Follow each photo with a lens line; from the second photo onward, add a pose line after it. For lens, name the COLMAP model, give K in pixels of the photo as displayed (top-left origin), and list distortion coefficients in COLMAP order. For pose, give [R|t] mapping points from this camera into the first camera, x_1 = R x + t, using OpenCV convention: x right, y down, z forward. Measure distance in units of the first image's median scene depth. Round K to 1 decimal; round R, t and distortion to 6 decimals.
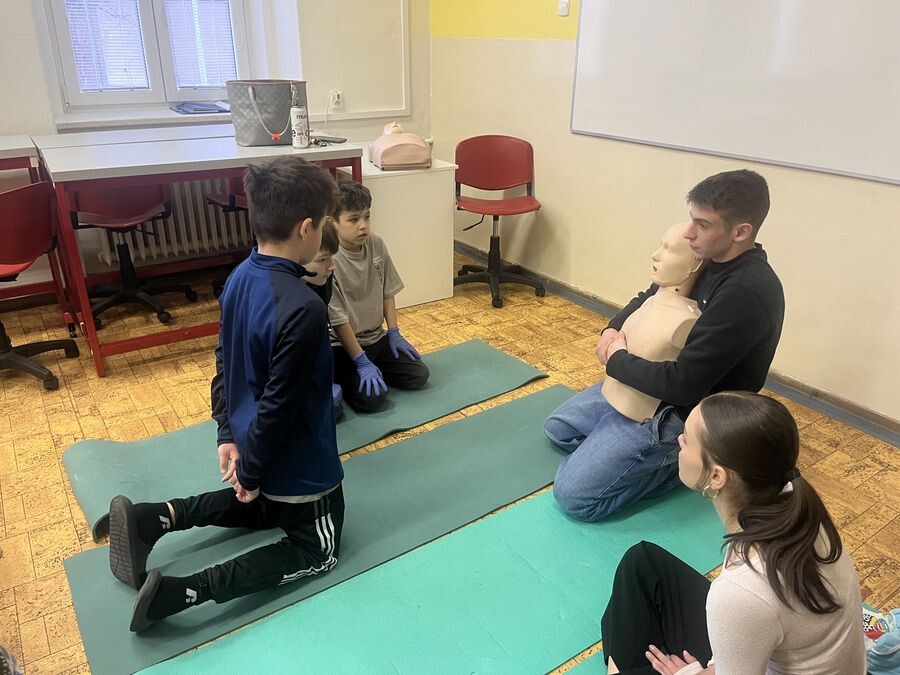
lens RADIAL K [[691.4, 0, 451.7], [0, 691.4, 337.4], [0, 0, 1]] dist [0.002486, -0.036937]
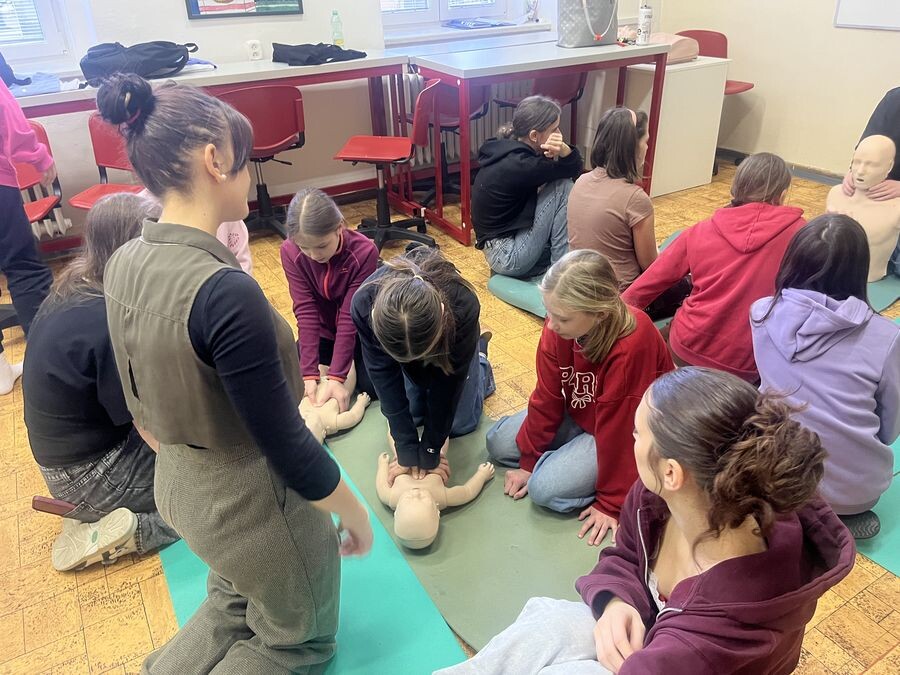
lens RADIAL K [[691.4, 0, 448.5], [0, 691.4, 339.9], [0, 0, 1]] dist [0.002486, -0.036937]
pose [[0.994221, -0.010680, -0.106821, -0.341411], [0.020304, 0.995787, 0.089415, 0.095971], [0.105416, -0.091067, 0.990250, -0.201604]]
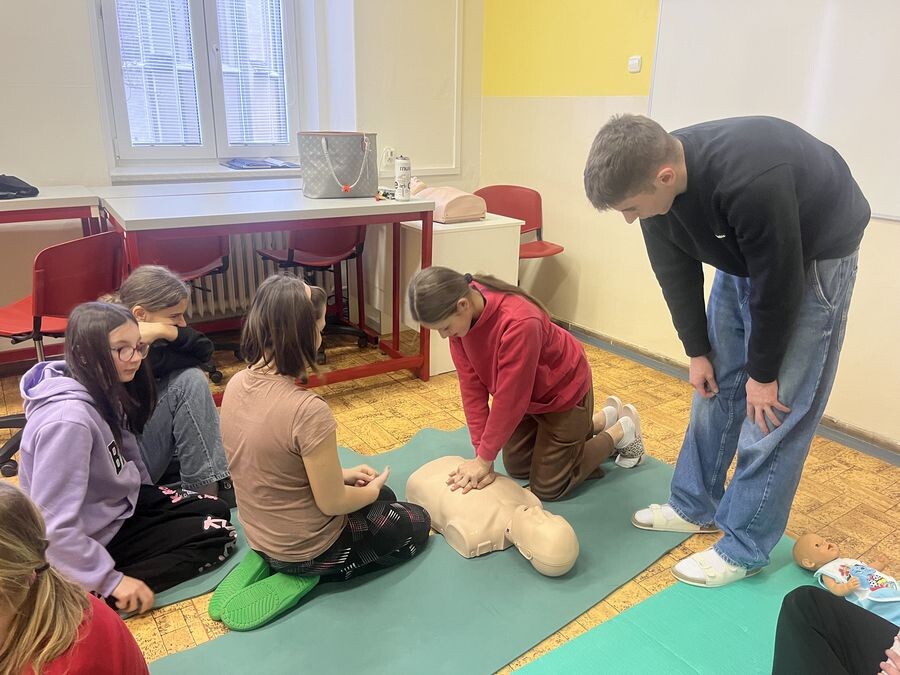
lens RADIAL K [[691.4, 0, 449.2], [0, 691.4, 340.6], [0, 0, 1]] dist [0.002486, -0.036937]
pose [[0.999967, 0.007259, -0.003552, -0.094525], [-0.007546, 0.996036, -0.088627, 0.002752], [0.002894, 0.088651, 0.996059, 0.055953]]
